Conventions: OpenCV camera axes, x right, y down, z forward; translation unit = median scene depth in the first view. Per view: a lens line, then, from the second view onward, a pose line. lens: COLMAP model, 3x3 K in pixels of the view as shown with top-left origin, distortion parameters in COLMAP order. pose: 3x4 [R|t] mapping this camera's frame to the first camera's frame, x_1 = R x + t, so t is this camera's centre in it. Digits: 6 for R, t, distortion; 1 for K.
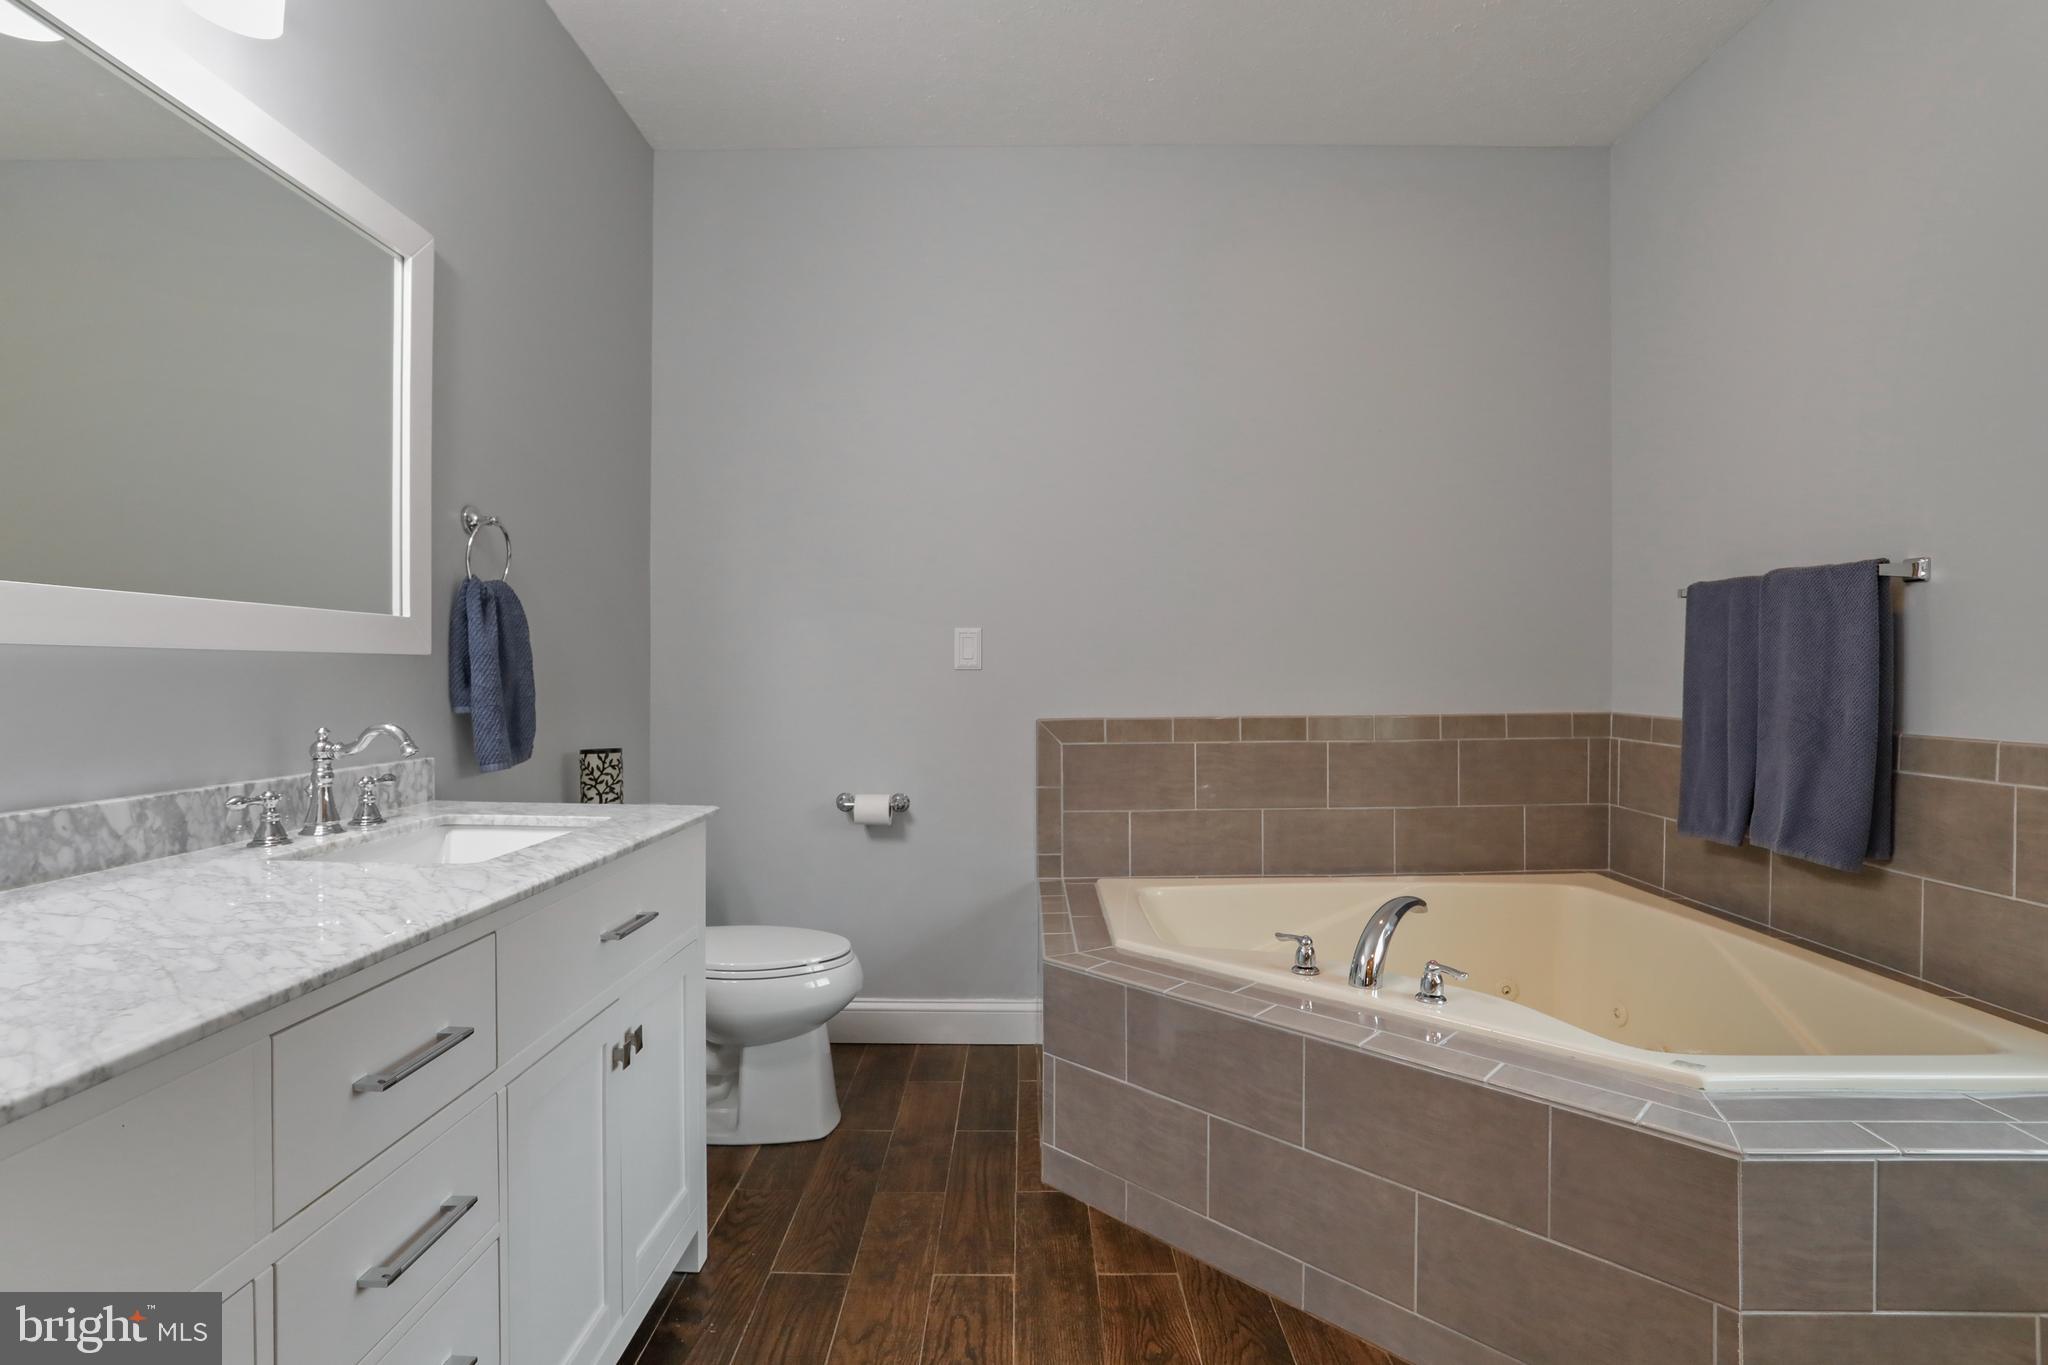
lens RADIAL K [[999.6, 0, 1024.0], [0, 999.6, 686.9], [0, 0, 1]] dist [-0.032783, 0.002974]
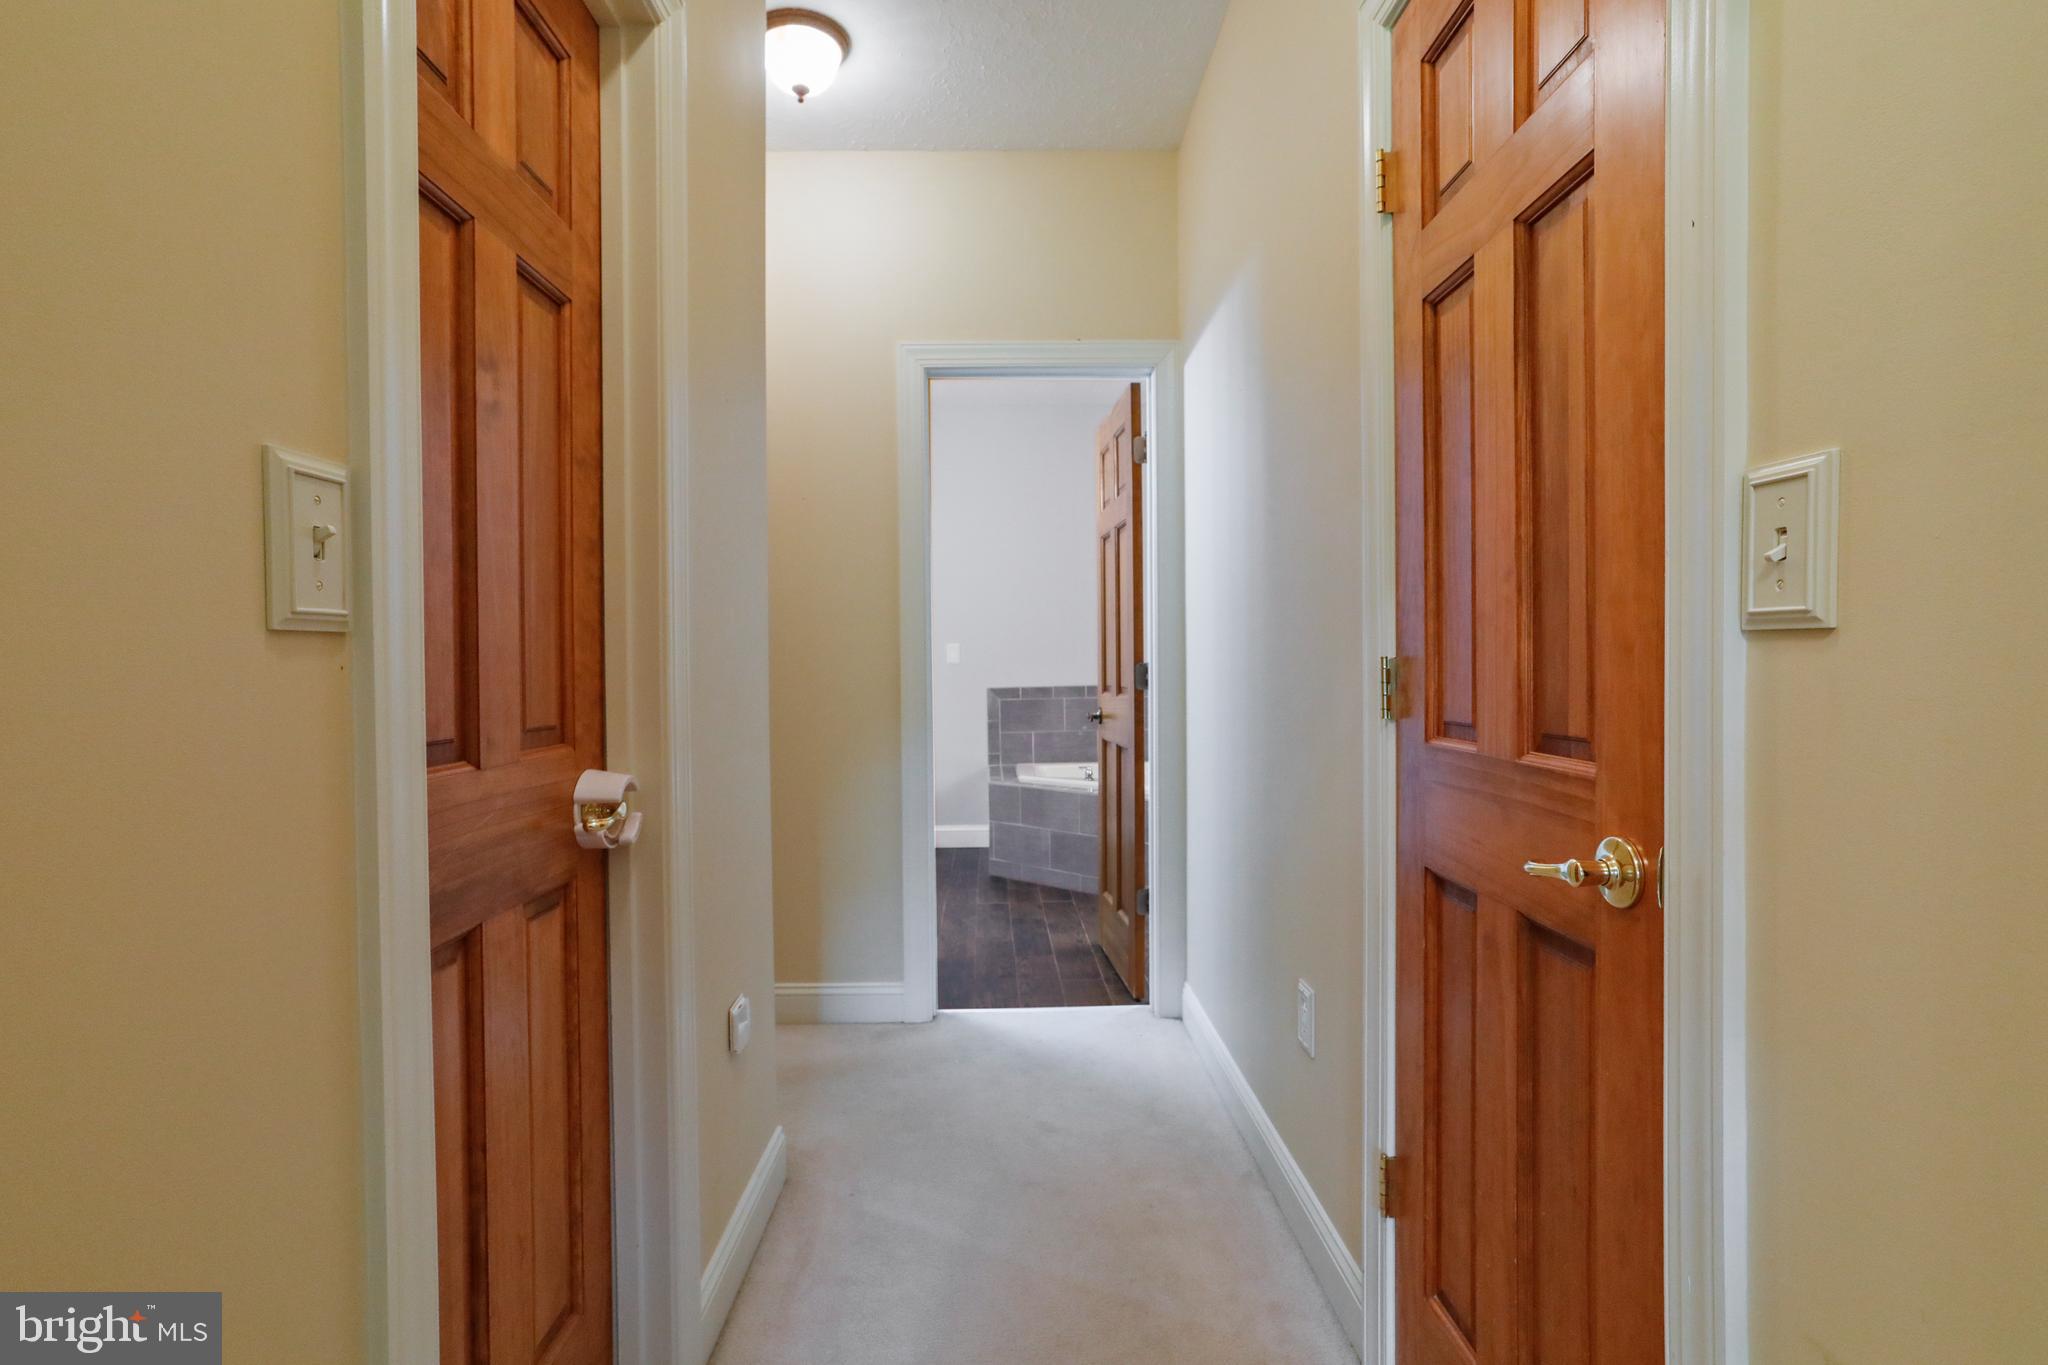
lens RADIAL K [[999.6, 0, 1022.6], [0, 999.6, 673.8], [0, 0, 1]] dist [-0.032783, 0.002974]
pose [[0.999093, 0.005117, 0.042282, -0.003955], [-0.005454, 0.999954, 0.007857, -0.012745], [-0.042240, -0.008080, 0.999075, -1.081605]]
